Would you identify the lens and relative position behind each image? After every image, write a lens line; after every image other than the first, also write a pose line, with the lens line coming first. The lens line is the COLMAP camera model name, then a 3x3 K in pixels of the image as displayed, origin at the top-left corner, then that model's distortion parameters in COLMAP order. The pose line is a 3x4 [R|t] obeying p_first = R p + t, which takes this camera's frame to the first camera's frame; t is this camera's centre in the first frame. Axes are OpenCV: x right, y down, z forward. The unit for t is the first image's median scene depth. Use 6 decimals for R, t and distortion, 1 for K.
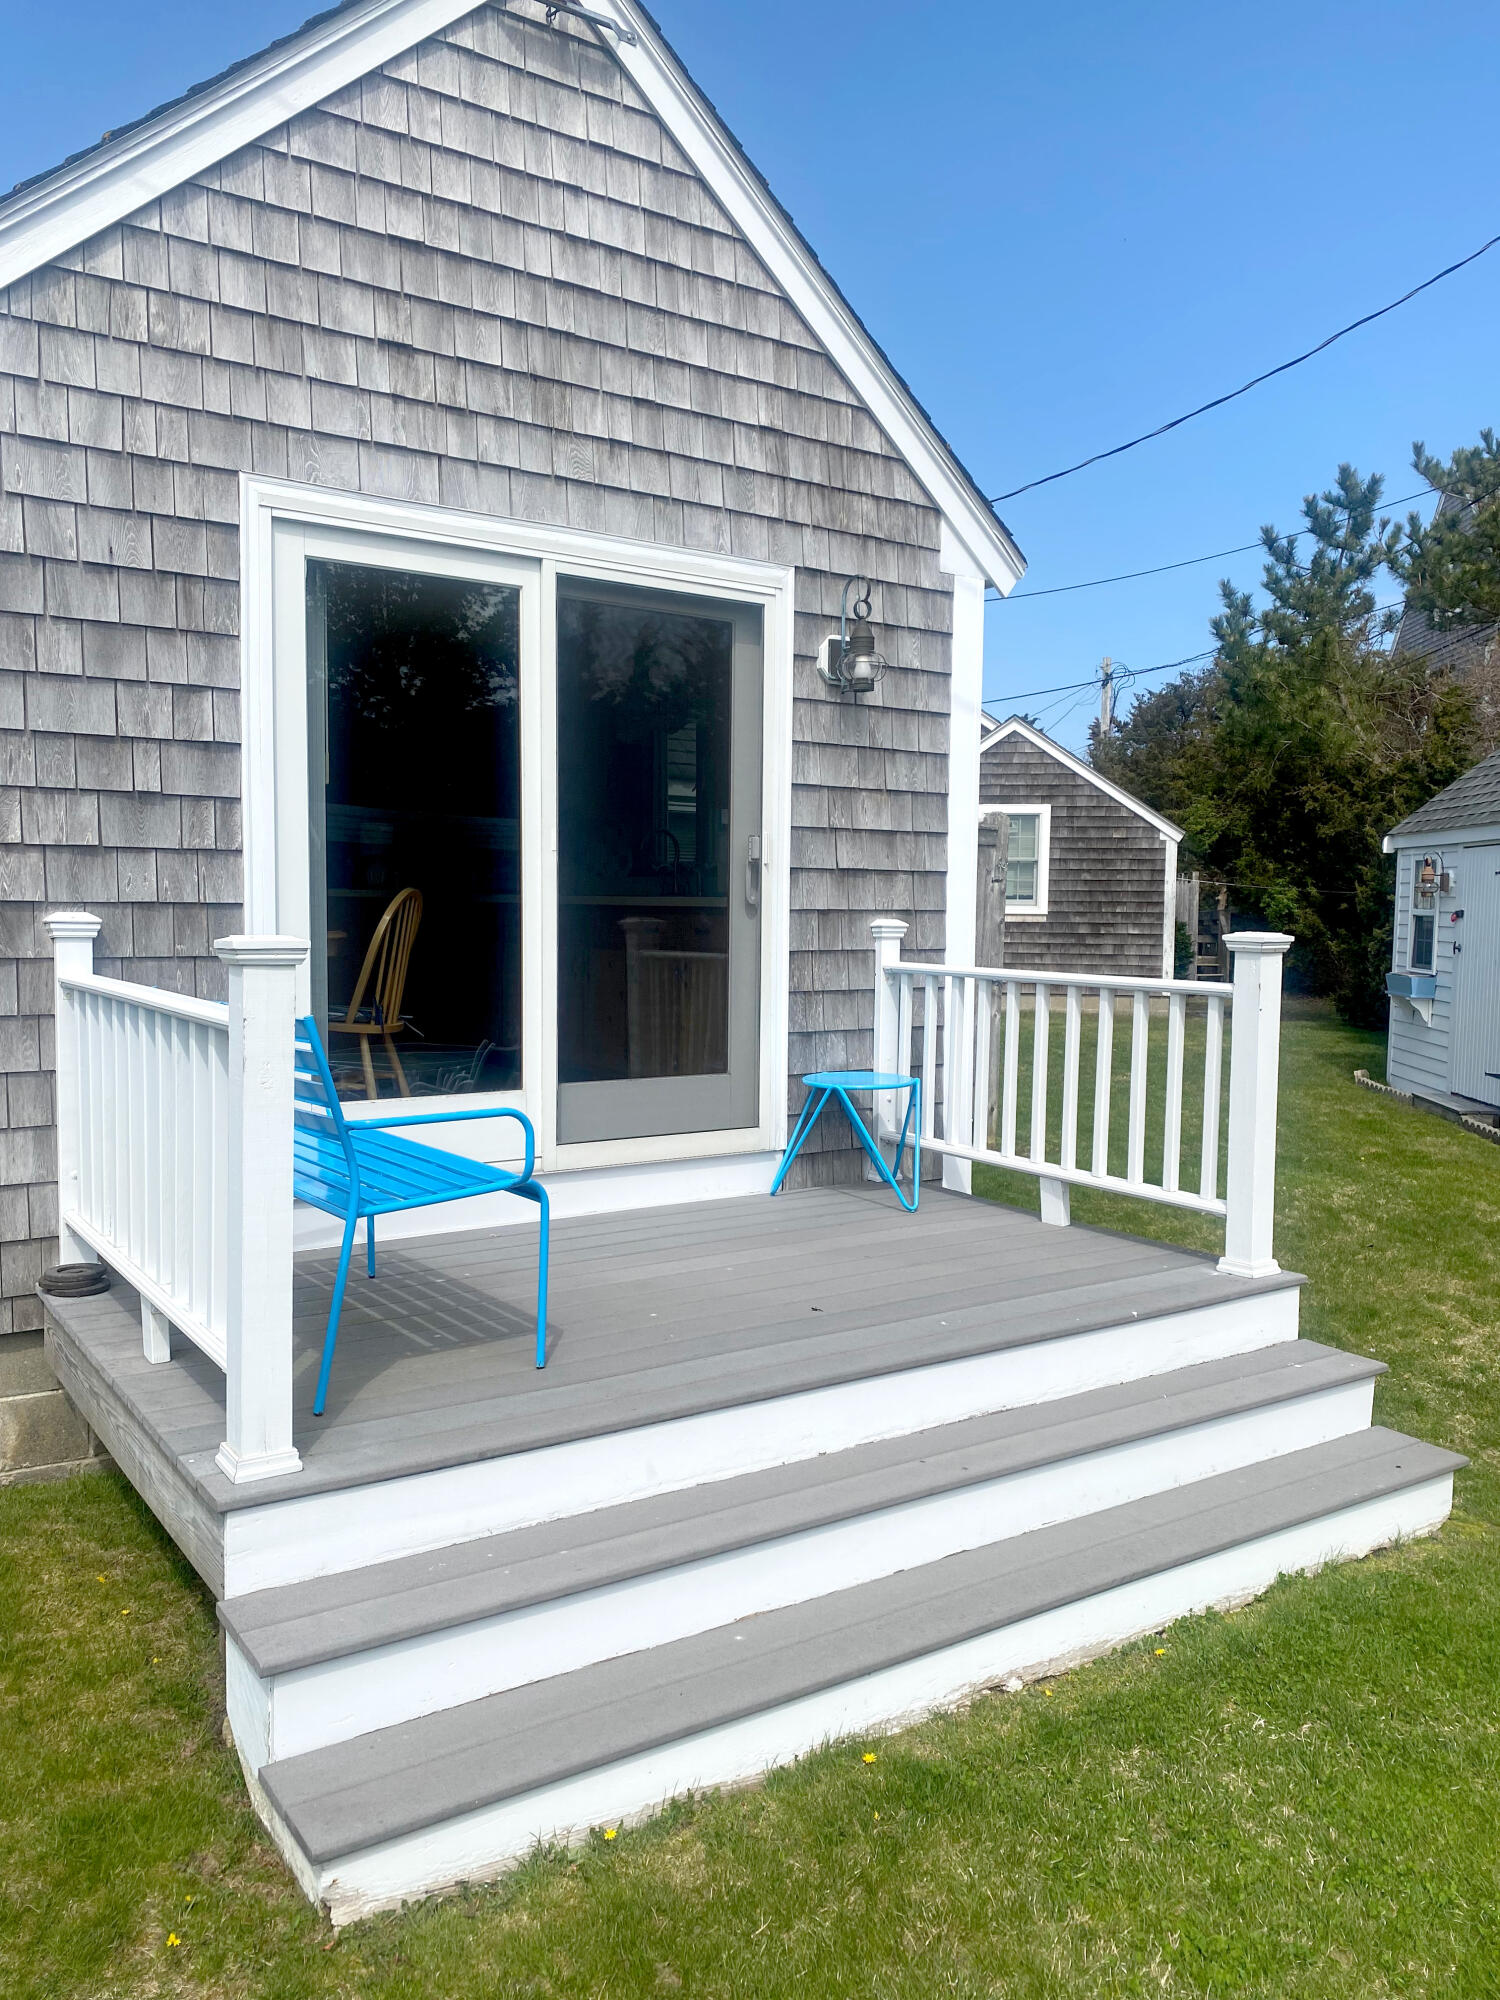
lens RADIAL K [[1527.7, 0, 751.7], [0, 1527.7, 1003.0], [0, 0, 1]] dist [0.059725, -0.081910]
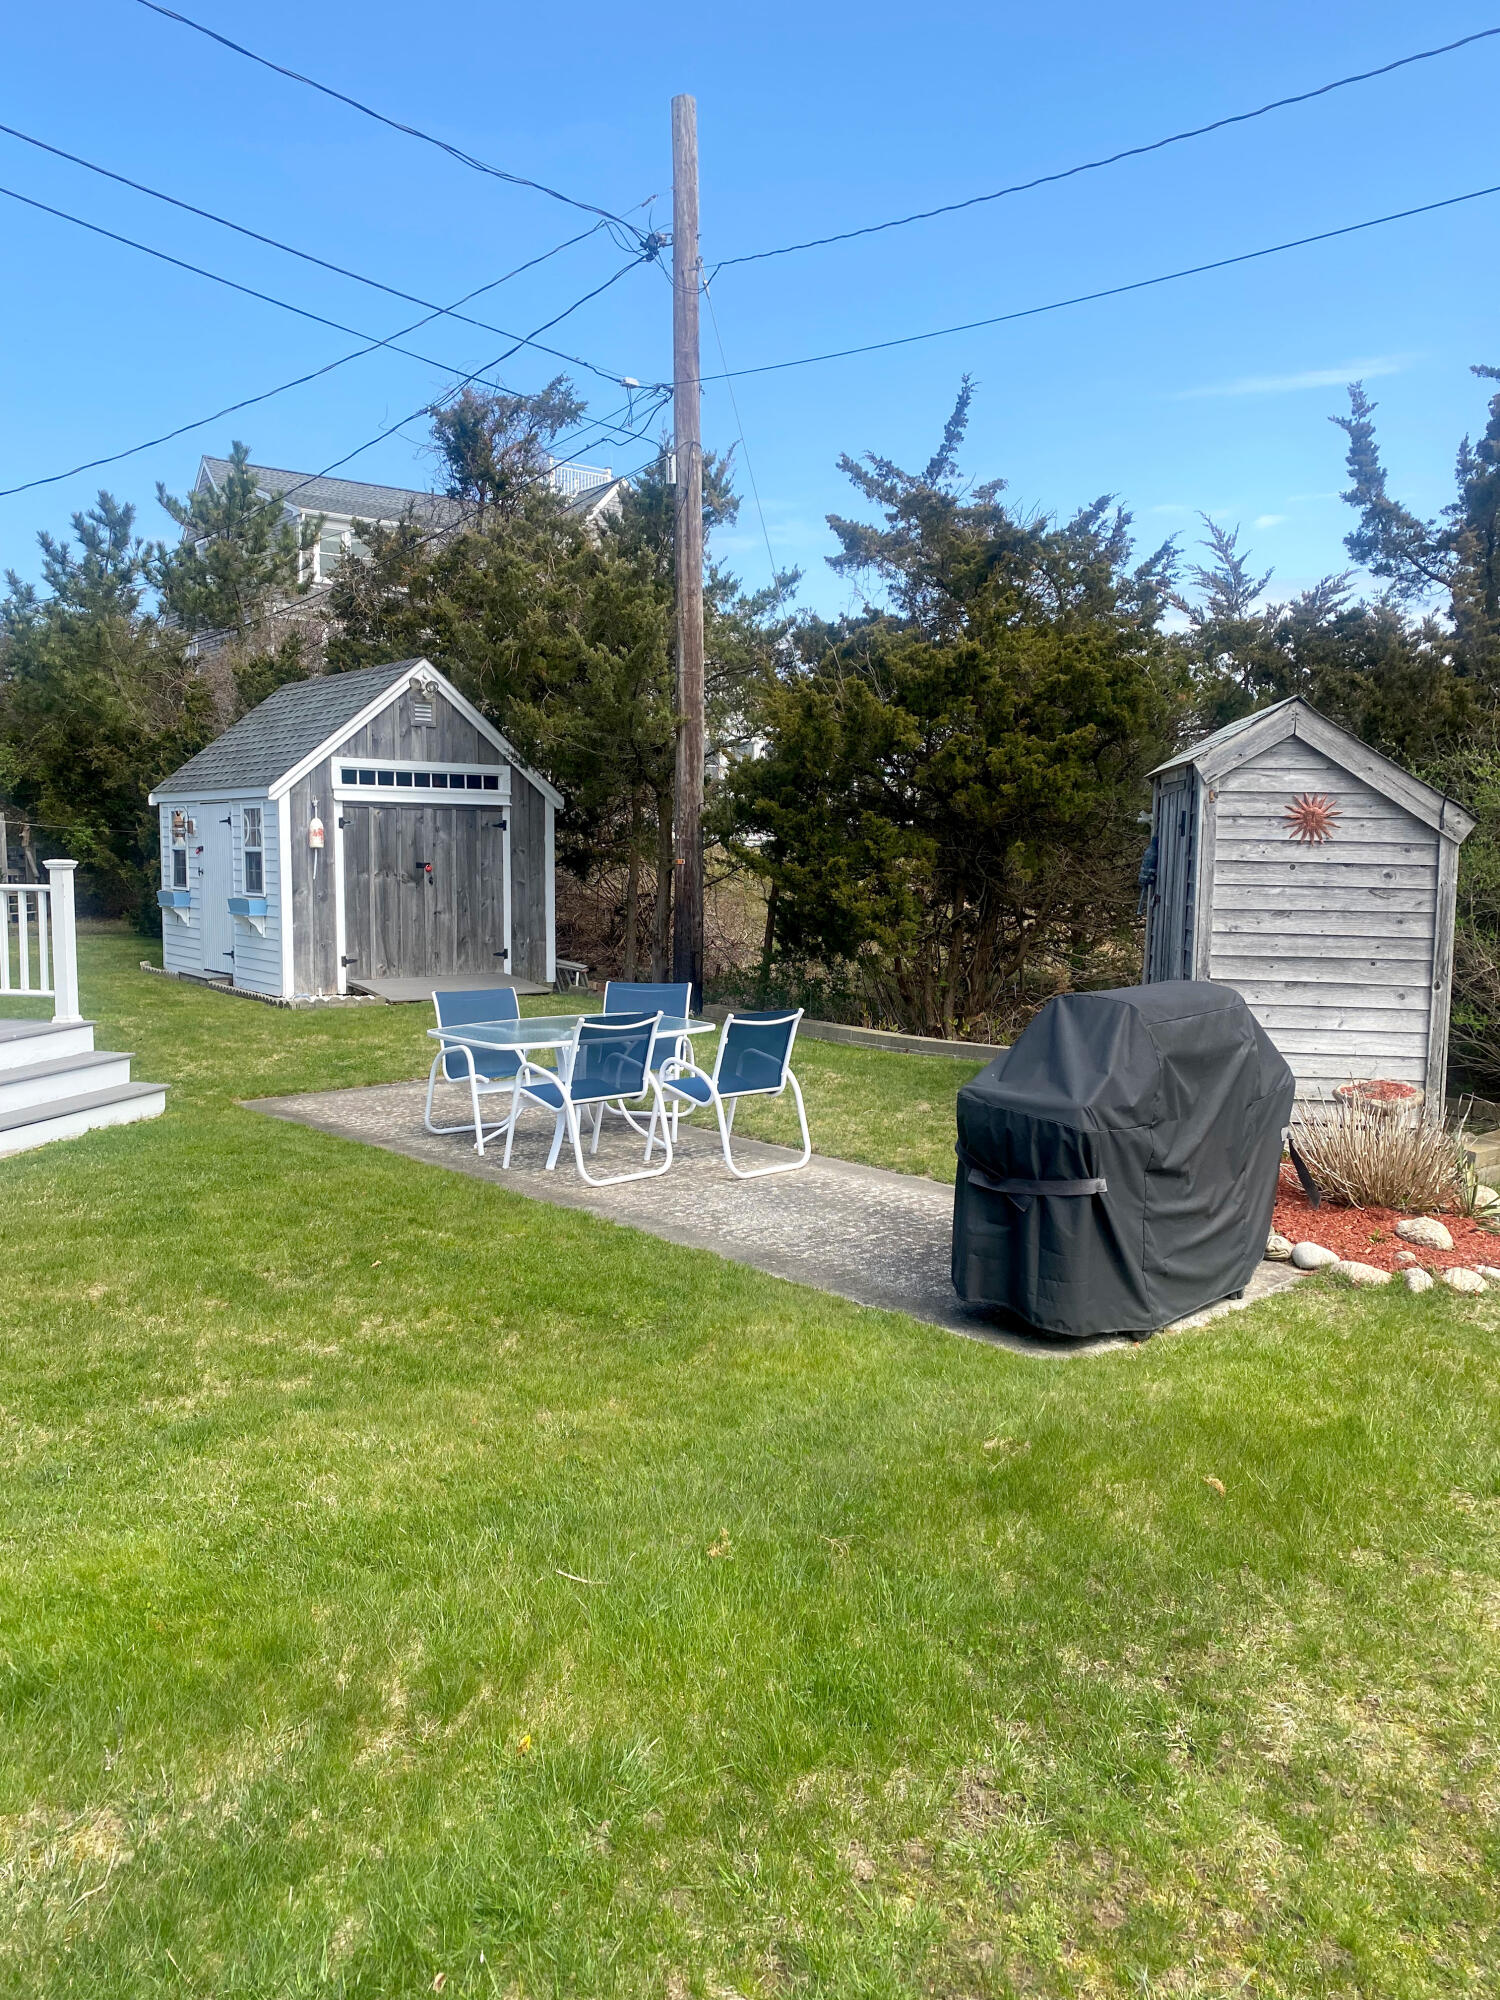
lens RADIAL K [[1527.7, 0, 739.9], [0, 1527.7, 992.7], [0, 0, 1]] dist [0.059725, -0.081910]
pose [[0.744046, -0.071522, 0.664289, -0.130515], [0.047329, 0.997398, 0.054375, 0.021651], [-0.666450, -0.009017, 0.745495, -0.396107]]
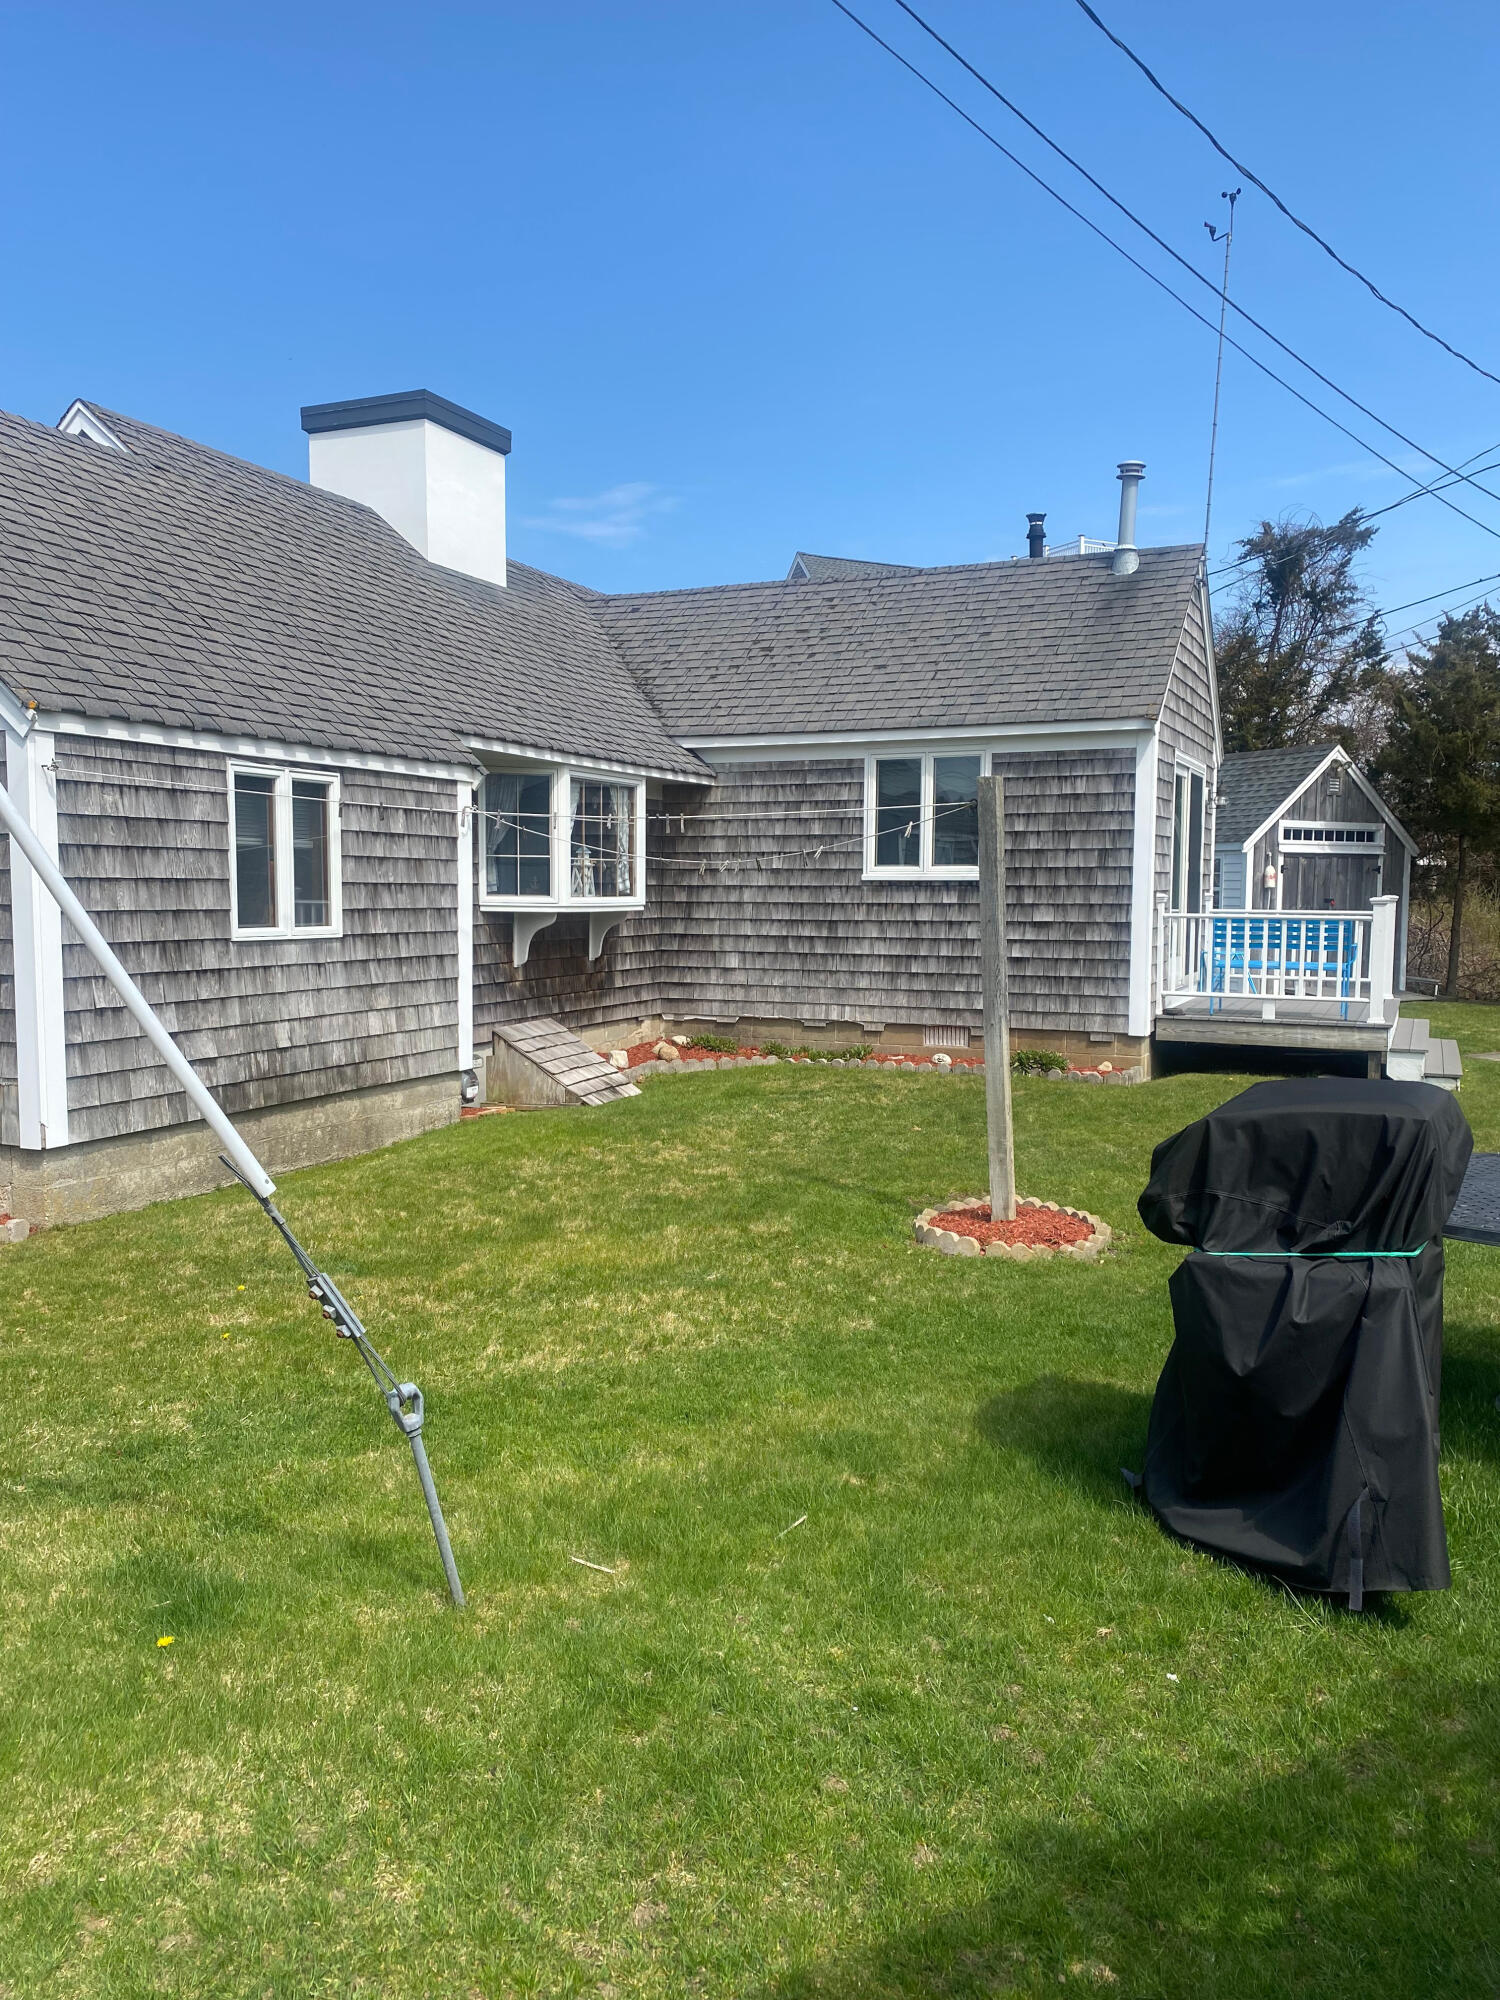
lens RADIAL K [[1527.7, 0, 749.4], [0, 1527.7, 1005.3], [0, 0, 1]] dist [0.059725, -0.081910]
pose [[0.846343, -0.049910, 0.530295, -0.812587], [0.039360, 0.998738, 0.031181, 0.011164], [-0.531182, -0.005517, 0.847240, -0.363699]]
